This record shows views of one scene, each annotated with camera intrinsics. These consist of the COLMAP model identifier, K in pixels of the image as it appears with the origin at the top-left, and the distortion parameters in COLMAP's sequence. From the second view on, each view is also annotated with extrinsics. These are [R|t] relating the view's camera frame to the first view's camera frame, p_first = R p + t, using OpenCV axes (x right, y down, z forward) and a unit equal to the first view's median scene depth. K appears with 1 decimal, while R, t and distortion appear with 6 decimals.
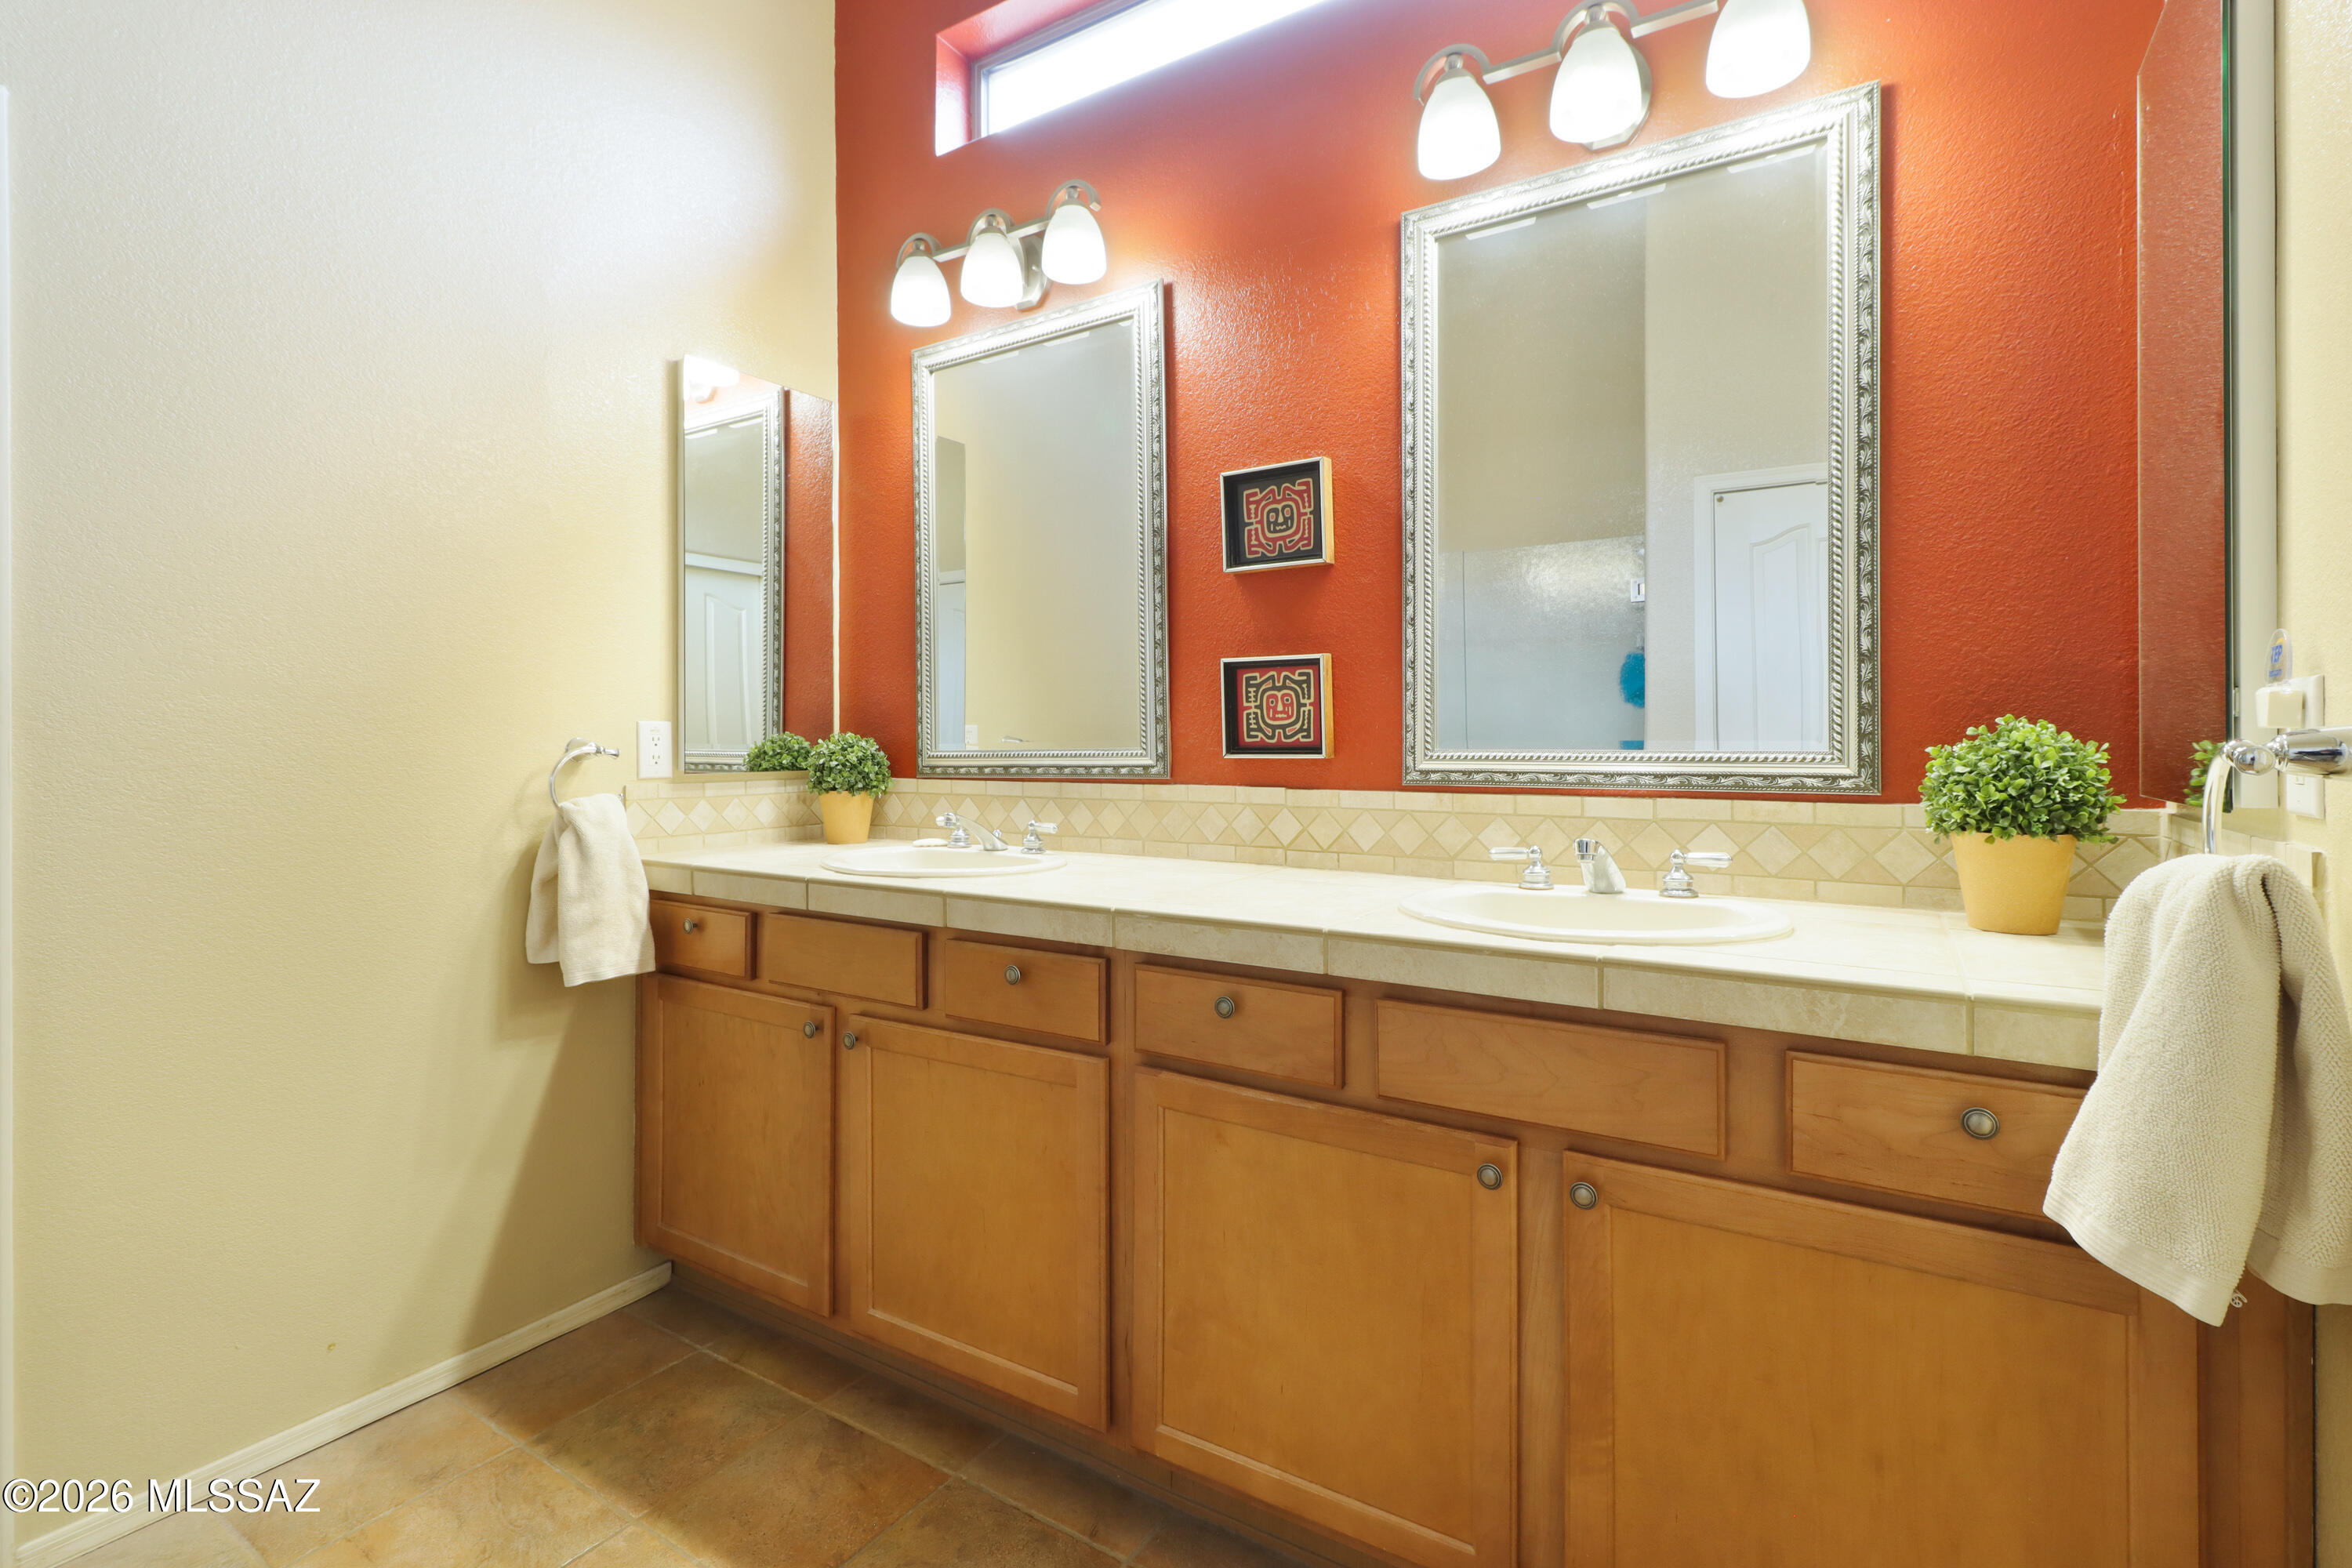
lens RADIAL K [[1100.4, 0, 1154.6], [0, 1100.4, 736.4], [0, 0, 1]] dist [0.002830, -0.000284]
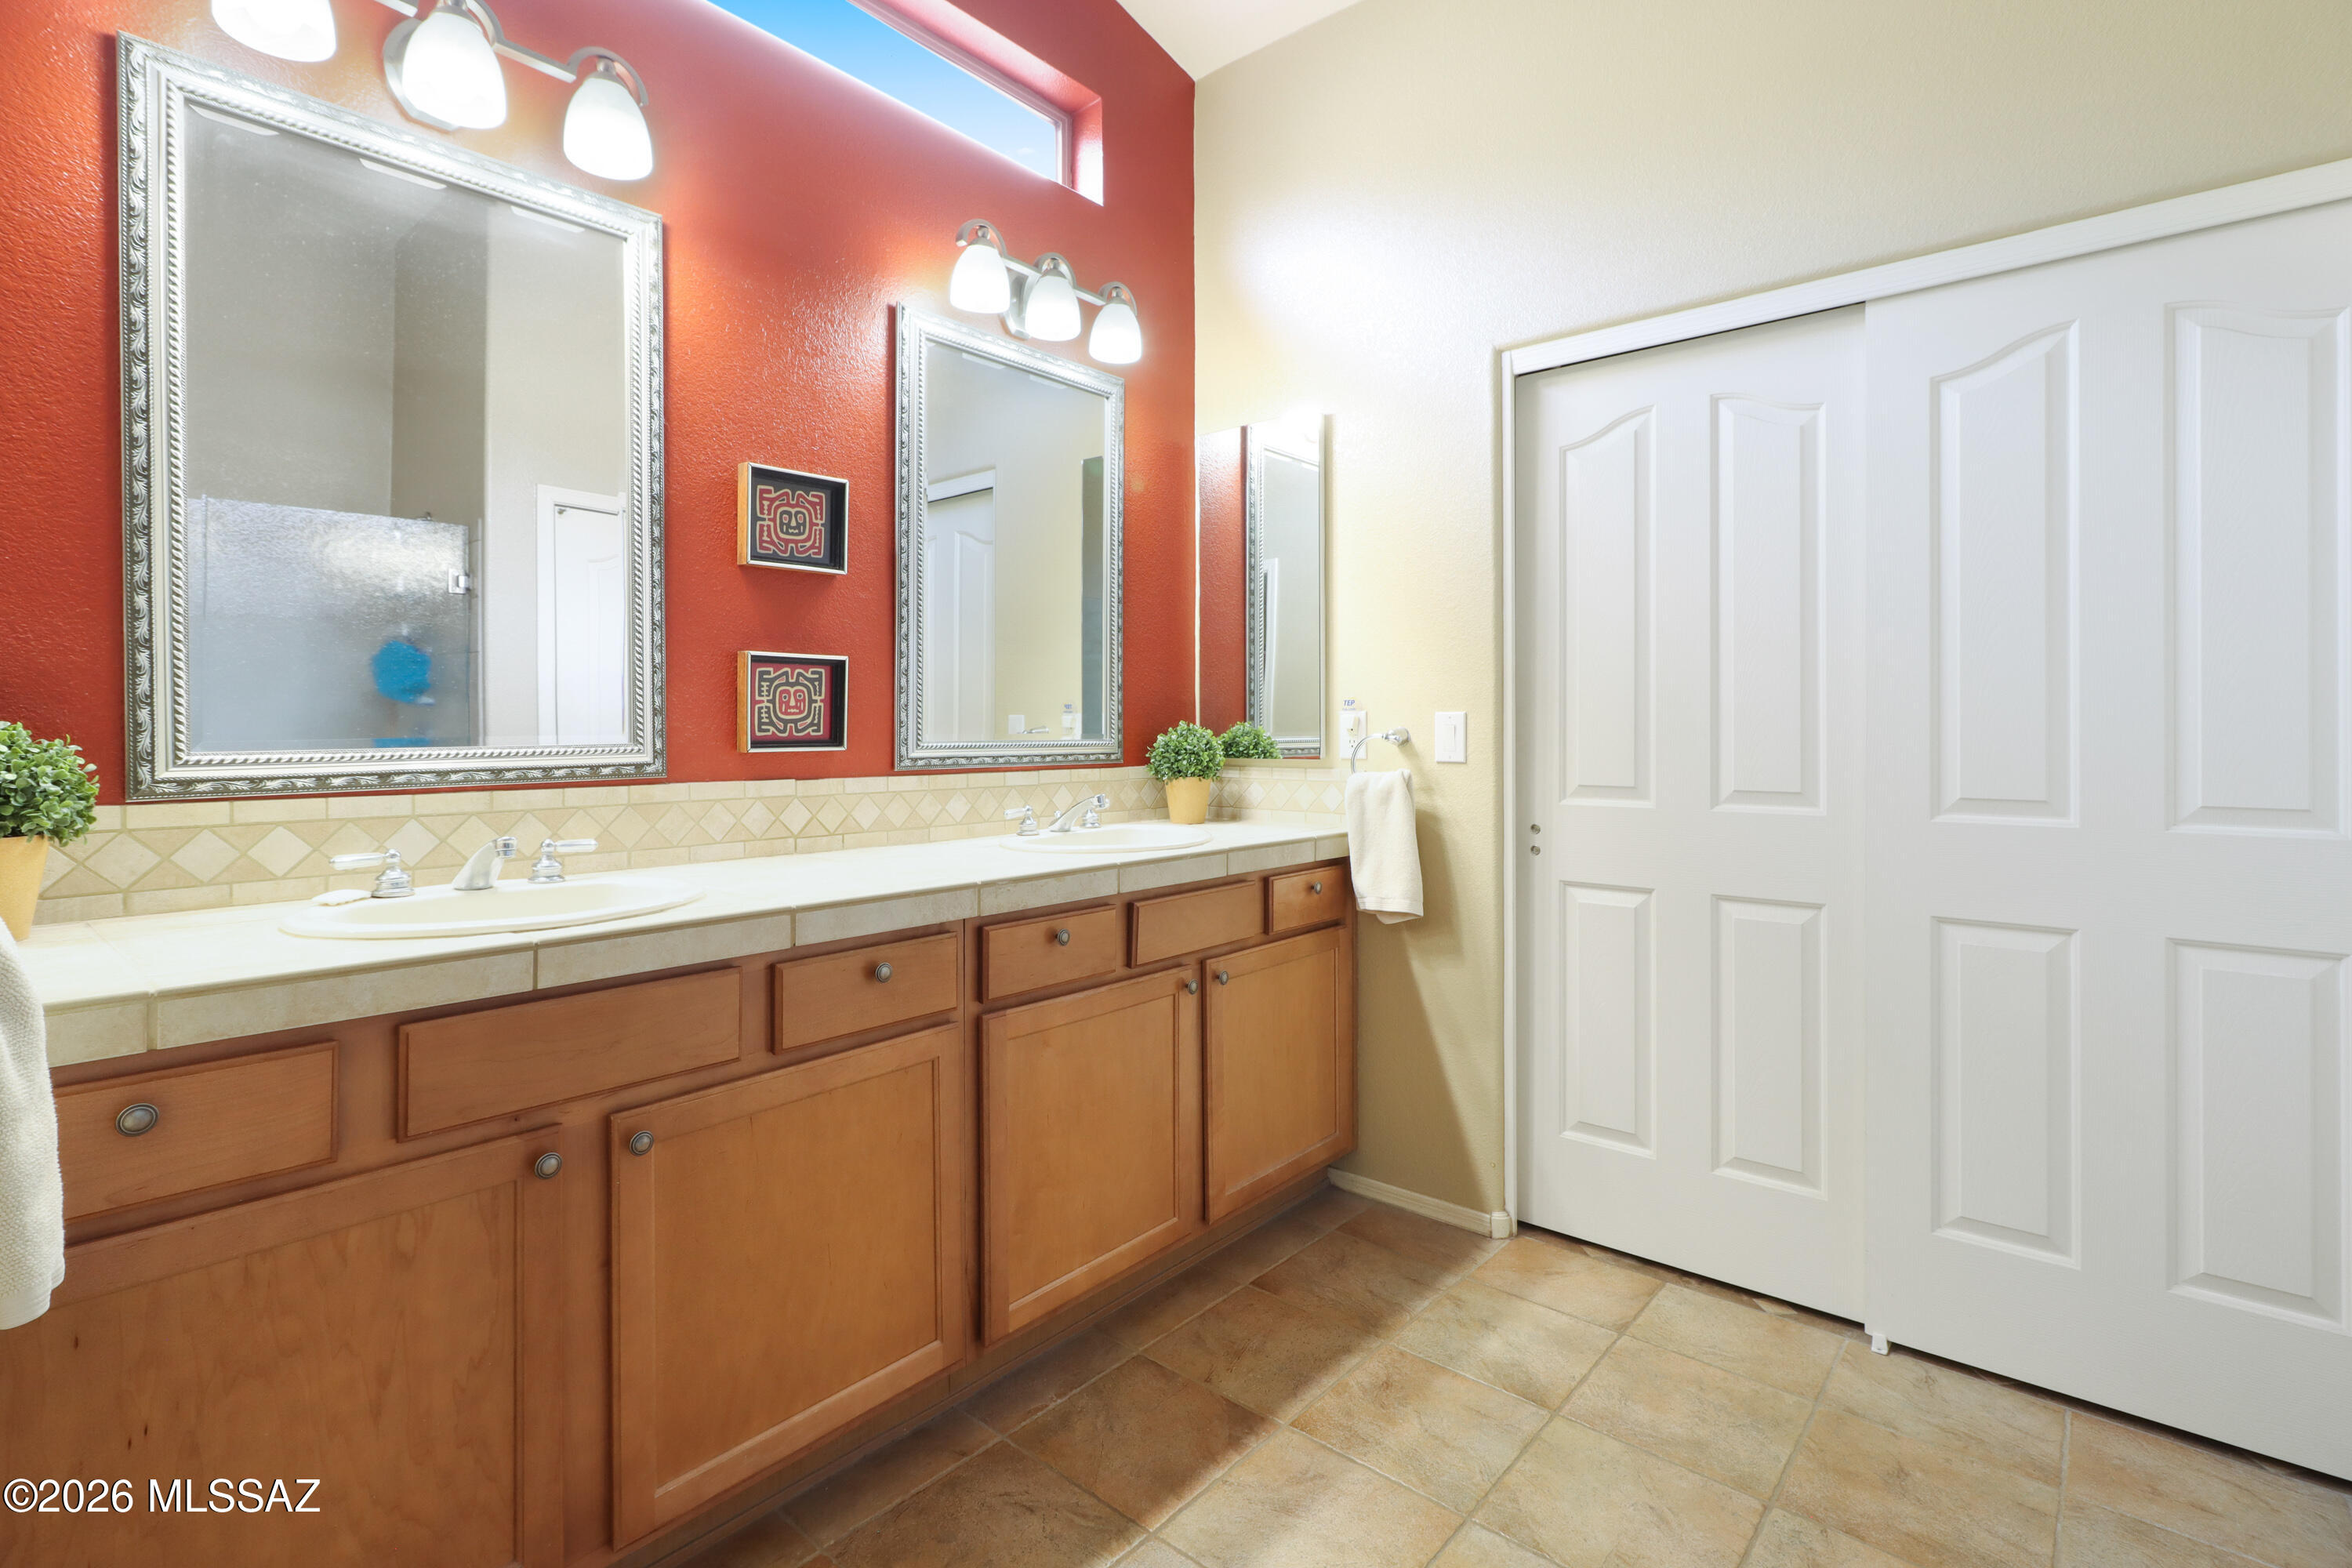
lens RADIAL K [[1100.4, 0, 1145.9], [0, 1100.4, 734.3], [0, 0, 1]] dist [0.002830, -0.000284]
pose [[0.149570, -0.001408, 0.988750, -0.872410], [0.000228, 0.999999, 0.001389, 0.002437], [-0.988751, 0.000017, 0.149571, 0.510958]]
